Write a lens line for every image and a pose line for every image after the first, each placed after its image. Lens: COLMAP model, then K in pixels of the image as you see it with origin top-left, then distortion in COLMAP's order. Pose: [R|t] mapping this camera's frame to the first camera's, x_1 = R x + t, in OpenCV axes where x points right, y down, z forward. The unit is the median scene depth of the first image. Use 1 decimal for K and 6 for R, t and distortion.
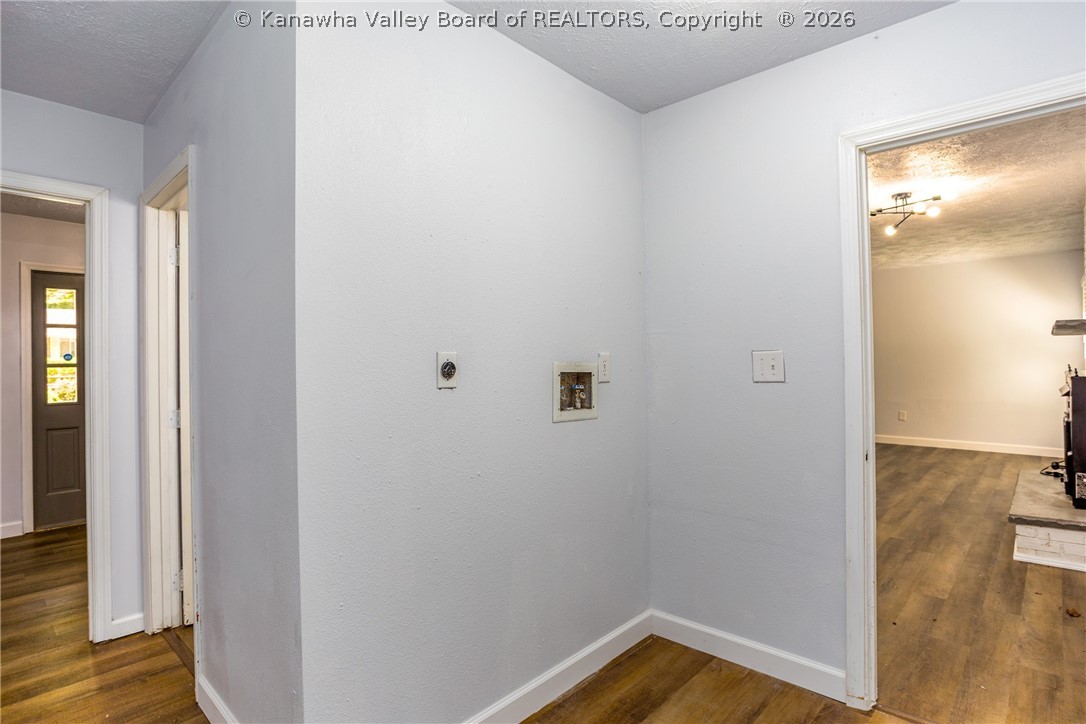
lens RADIAL K [[536.5, 0, 562.3], [0, 536.5, 354.3], [0, 0, 1]] dist [-0.001409, 0.002504]
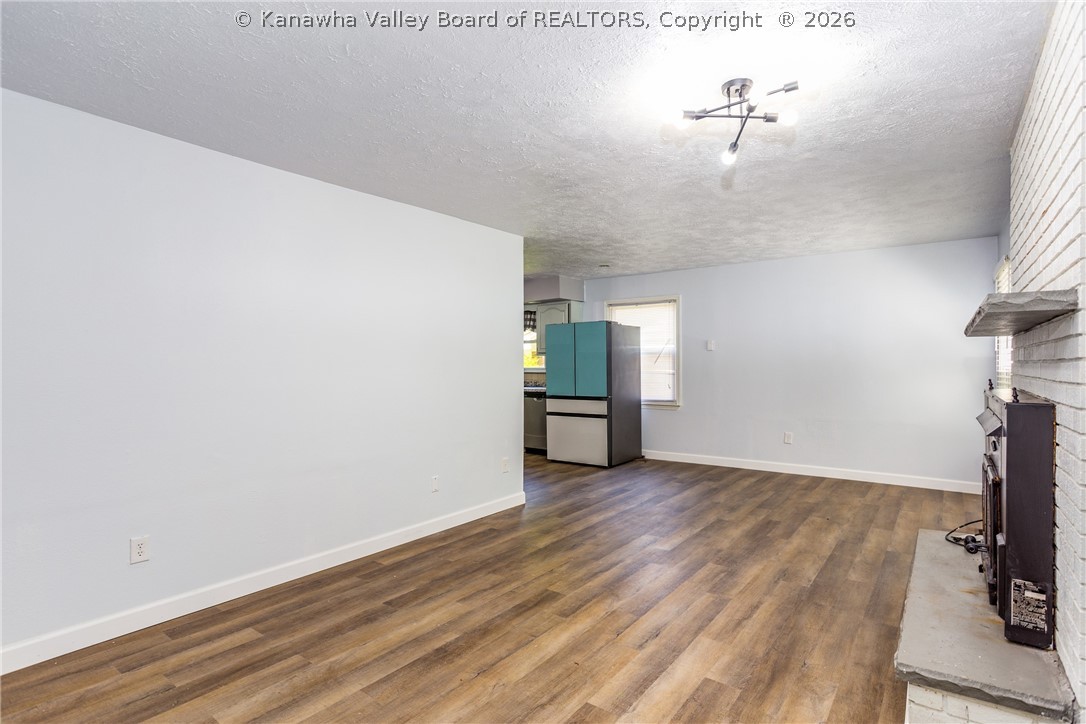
lens RADIAL K [[536.5, 0, 550.3], [0, 536.5, 365.8], [0, 0, 1]] dist [-0.001409, 0.002504]
pose [[0.994836, 0.012438, 0.100729, 0.266688], [-0.013180, 0.999891, 0.006701, 0.003892], [-0.100635, -0.007994, 0.994891, 0.312282]]
